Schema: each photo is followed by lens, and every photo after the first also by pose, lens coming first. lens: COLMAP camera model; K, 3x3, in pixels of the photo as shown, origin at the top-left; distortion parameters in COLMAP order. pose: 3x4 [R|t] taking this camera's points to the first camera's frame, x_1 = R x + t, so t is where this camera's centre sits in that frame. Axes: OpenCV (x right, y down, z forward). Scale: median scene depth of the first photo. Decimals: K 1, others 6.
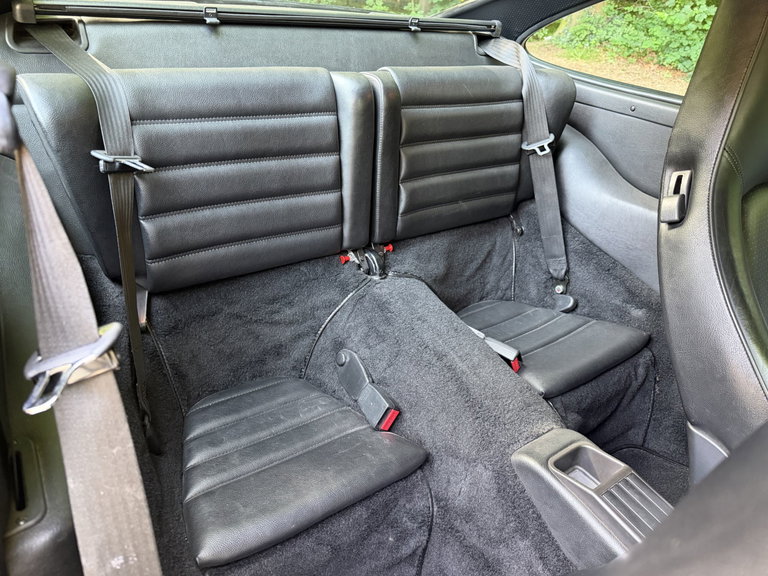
lens RADIAL K [[526.6, 0, 381.5], [0, 526.6, 292.5], [0, 0, 1]] dist [0.124995, -0.195136]
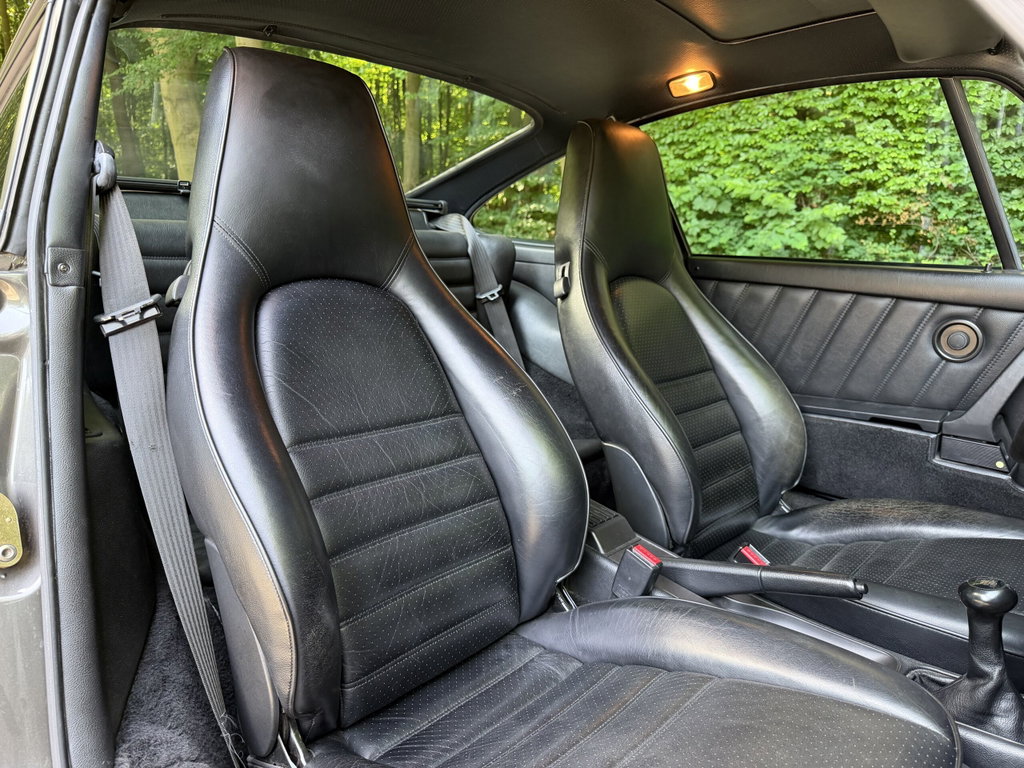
lens RADIAL K [[715.5, 0, 515.5], [0, 715.5, 385.3], [0, 0, 1]] dist [0.003506, -0.030688]
pose [[0.975179, -0.078891, 0.206886, 0.022018], [0.137306, 0.948483, -0.285528, 0.338387], [-0.173702, 0.306848, 0.935774, -0.346845]]
